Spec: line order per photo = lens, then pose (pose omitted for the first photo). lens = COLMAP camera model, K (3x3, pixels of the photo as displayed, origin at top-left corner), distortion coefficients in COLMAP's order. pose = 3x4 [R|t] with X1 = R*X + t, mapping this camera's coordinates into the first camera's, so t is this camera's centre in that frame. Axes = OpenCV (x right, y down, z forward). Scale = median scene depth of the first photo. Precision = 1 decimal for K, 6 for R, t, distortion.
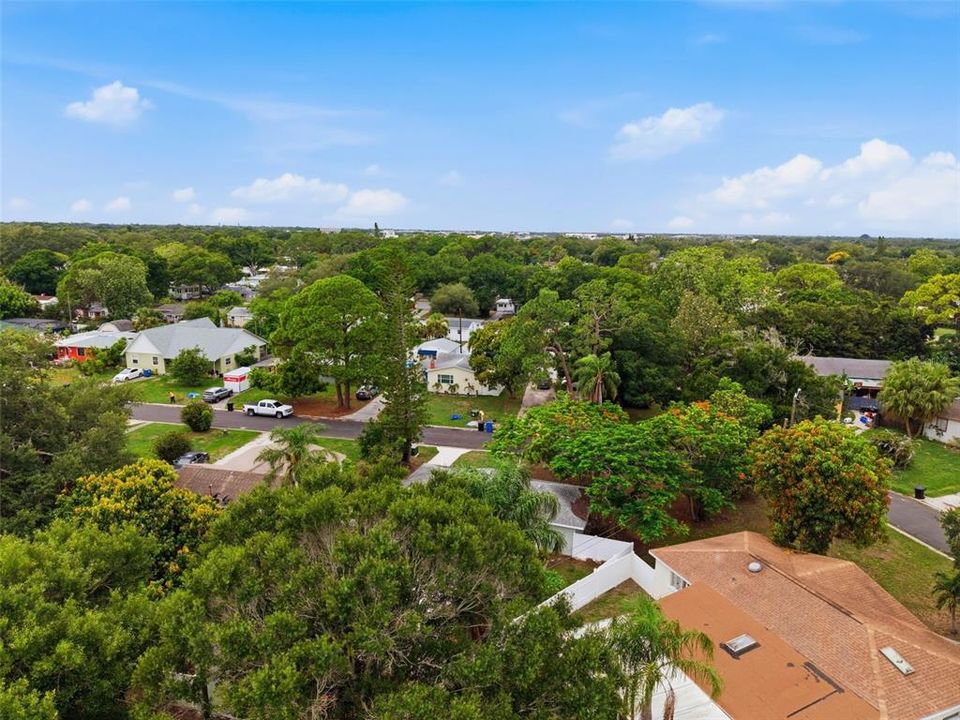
lens RADIAL K [[633.3, 0, 480.0], [0, 633.3, 360.0], [0, 0, 1]] dist [0.028306, -0.025891]
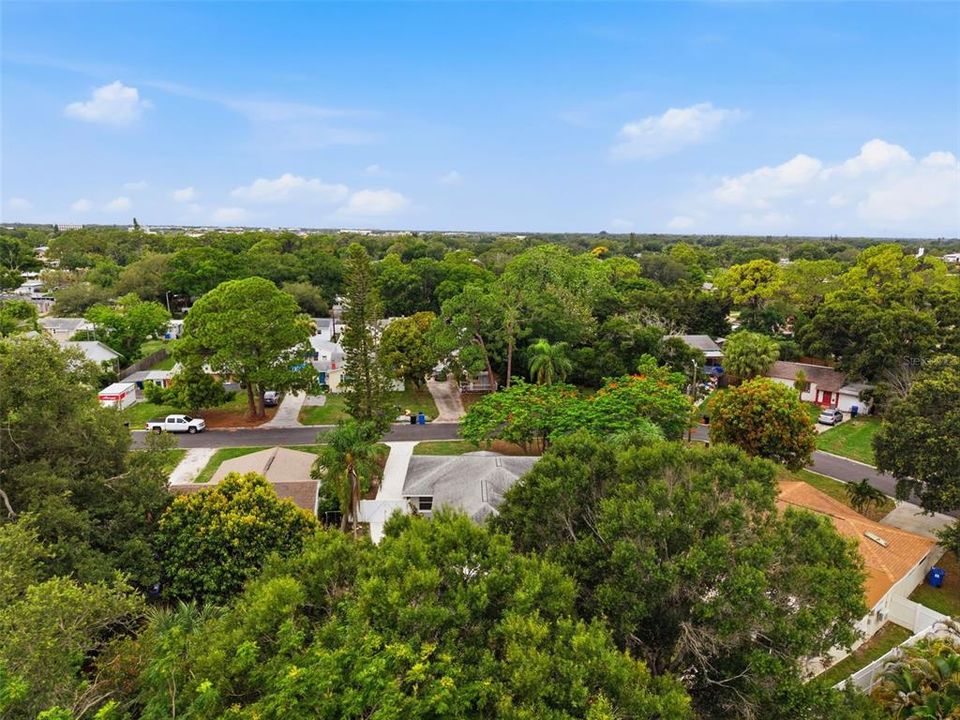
lens RADIAL K [[633.3, 0, 480.0], [0, 633.3, 360.0], [0, 0, 1]] dist [0.028306, -0.025891]
pose [[0.938492, -0.069809, 0.338171, -0.222661], [0.067987, 0.997537, 0.017245, -0.002208], [-0.338542, 0.006807, 0.940927, -0.010261]]
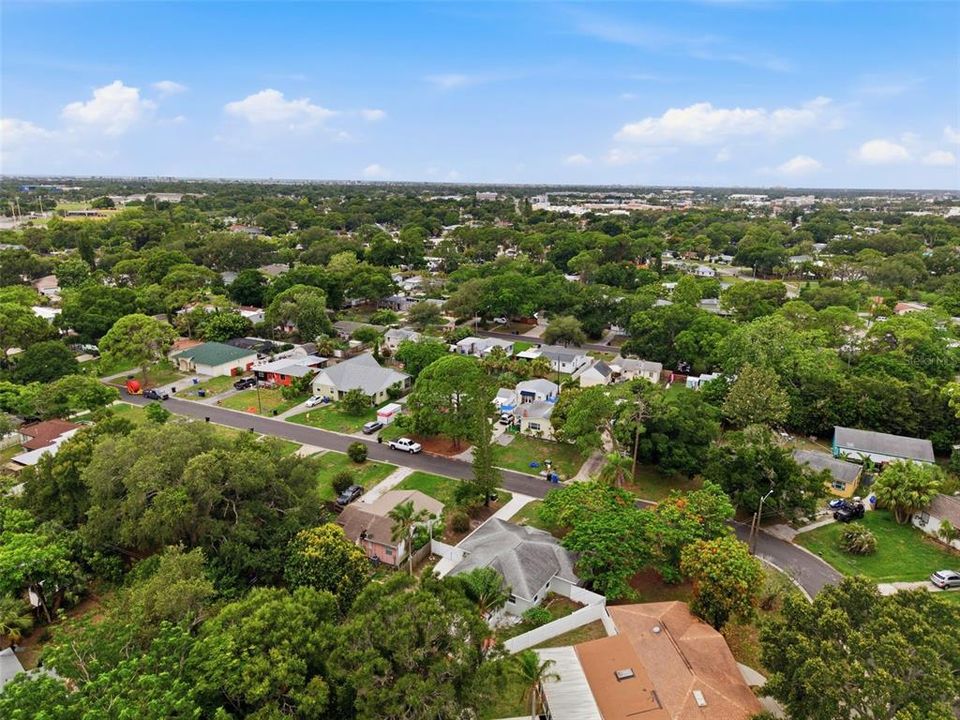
lens RADIAL K [[634.8, 0, 490.0], [0, 634.8, 356.4], [0, 0, 1]] dist [0.089332, -0.111125]
pose [[0.974241, 0.063868, -0.216277, 0.148207], [-0.049332, 0.996187, 0.071962, -0.230658], [0.220048, -0.059439, 0.973676, -0.333910]]
